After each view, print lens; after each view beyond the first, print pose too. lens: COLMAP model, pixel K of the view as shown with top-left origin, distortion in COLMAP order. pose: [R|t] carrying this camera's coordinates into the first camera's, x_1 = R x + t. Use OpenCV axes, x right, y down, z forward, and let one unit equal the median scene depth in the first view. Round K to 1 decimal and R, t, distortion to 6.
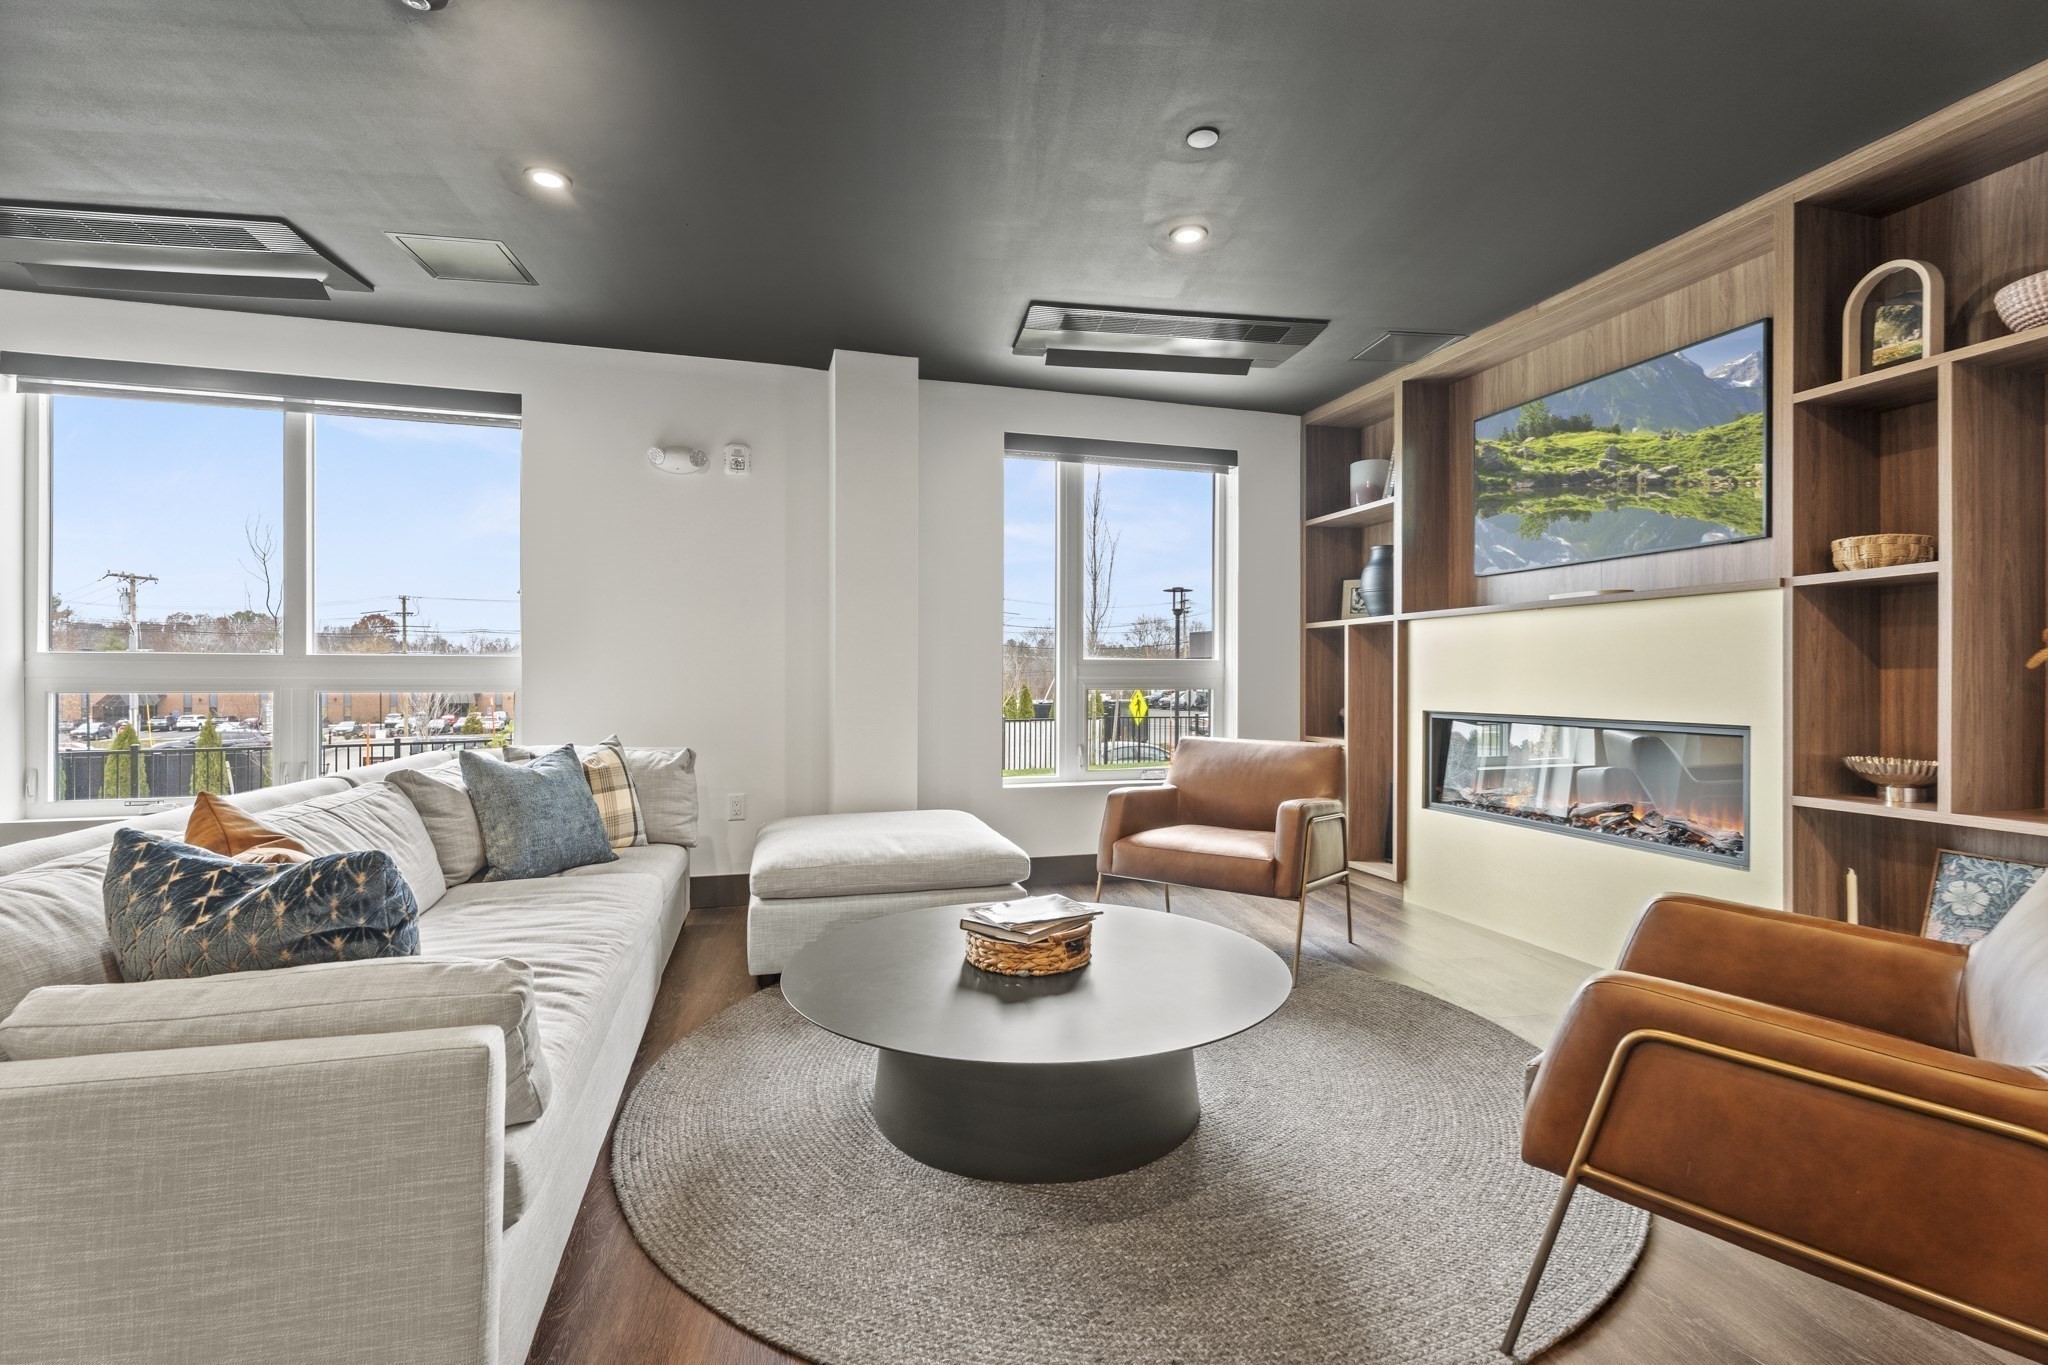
lens RADIAL K [[936.9, 0, 1020.4], [0, 936.9, 676.2], [0, 0, 1]] dist [0.002601, -0.003992]
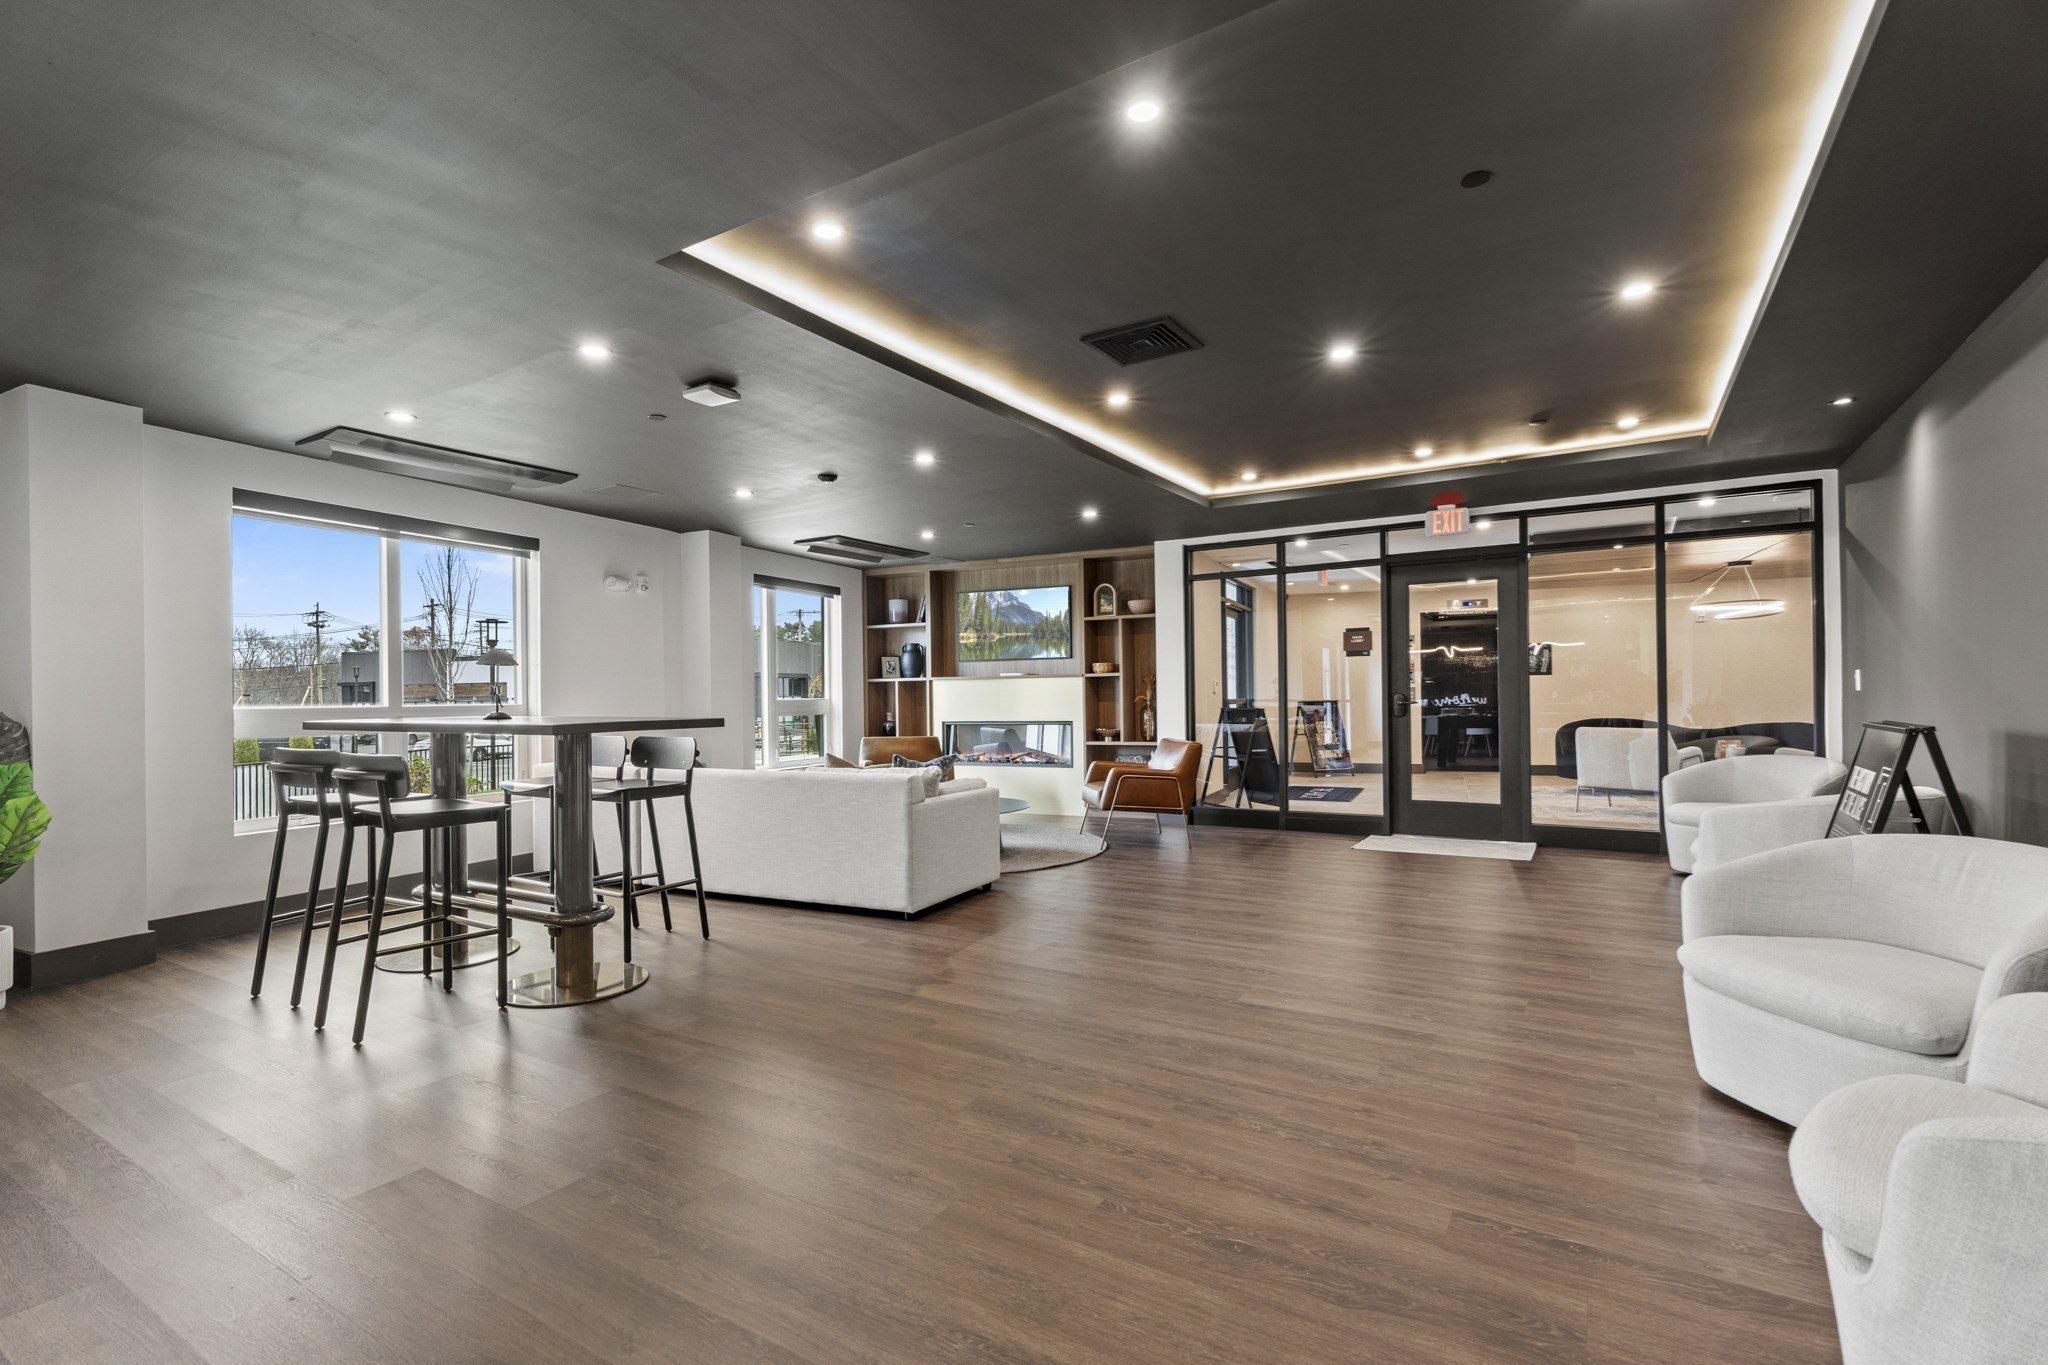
lens RADIAL K [[936.9, 0, 1025.3], [0, 936.9, 688.8], [0, 0, 1]] dist [0.002601, -0.003992]
pose [[0.670981, -0.002684, 0.741470, -1.707070], [0.011803, 0.999905, -0.007062, -0.034011], [-0.741381, 0.013490, 0.670949, -1.019552]]
